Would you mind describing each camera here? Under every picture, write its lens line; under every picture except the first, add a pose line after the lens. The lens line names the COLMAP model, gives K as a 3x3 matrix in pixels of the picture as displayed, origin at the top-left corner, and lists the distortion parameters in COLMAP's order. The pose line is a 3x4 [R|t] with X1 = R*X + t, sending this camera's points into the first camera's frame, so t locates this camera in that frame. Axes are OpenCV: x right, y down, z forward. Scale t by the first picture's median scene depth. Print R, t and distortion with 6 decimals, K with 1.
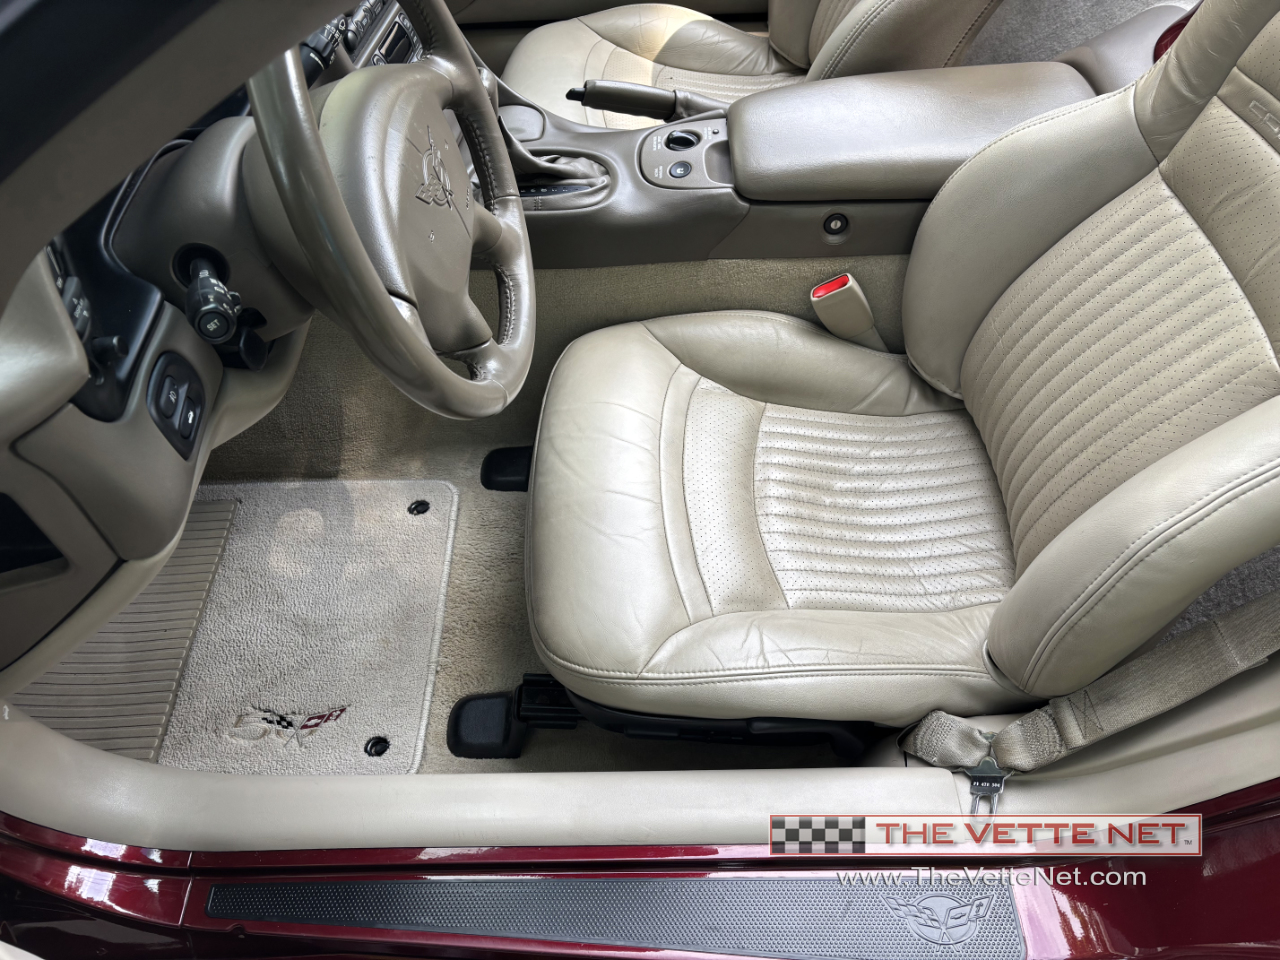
lens RADIAL K [[993.2, 0, 640.0], [0, 993.2, 480.0], [0, 0, 1]] dist [0.043524, -0.008158]
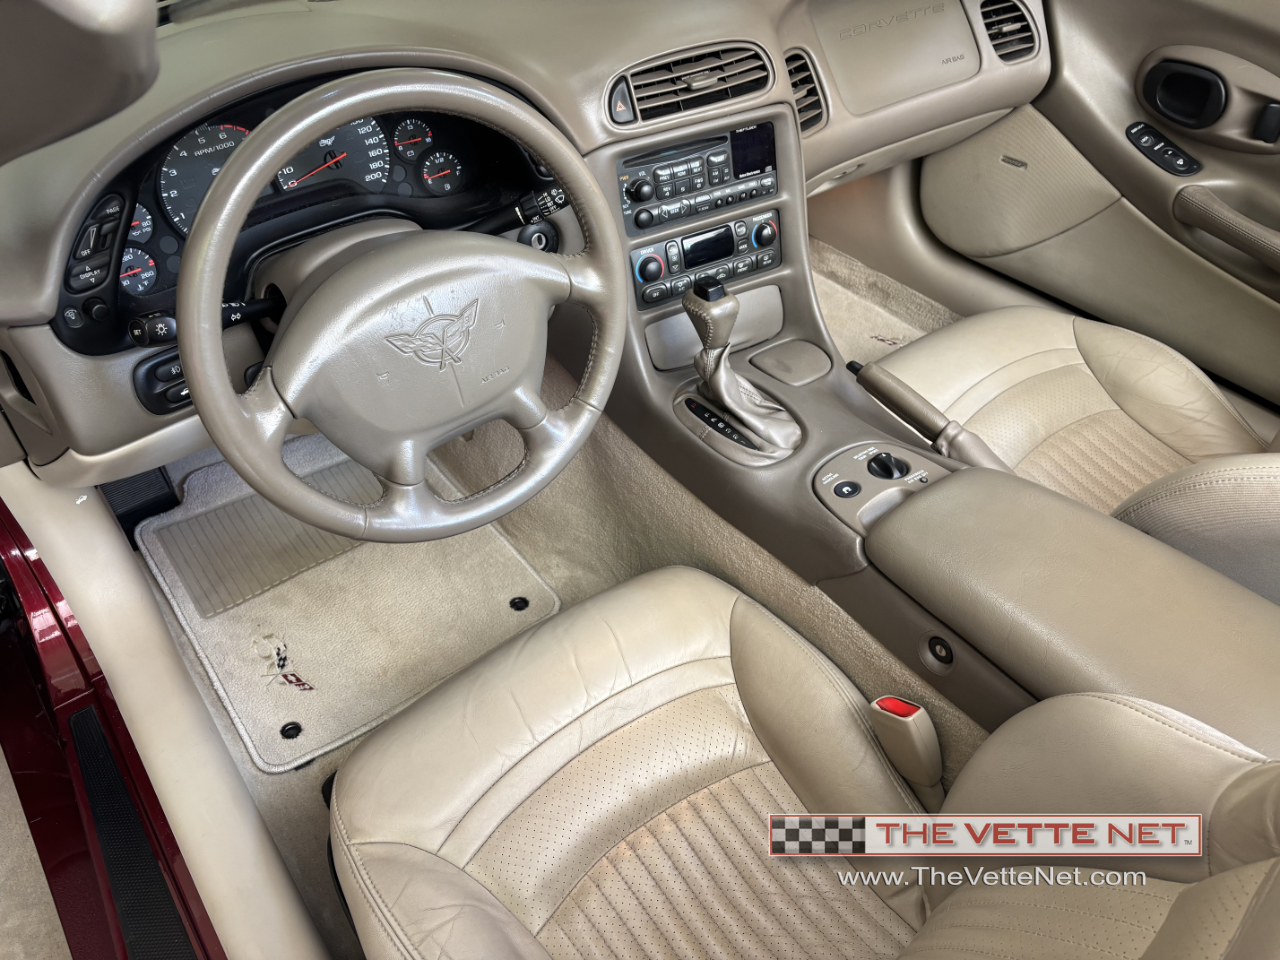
lens RADIAL K [[993.2, 0, 640.0], [0, 993.2, 480.0], [0, 0, 1]] dist [0.043524, -0.008158]
pose [[0.596220, 0.554876, -0.580202, 0.458577], [-0.621301, 0.776605, 0.104253, -0.307939], [0.508436, 0.298322, 0.807773, 0.199943]]
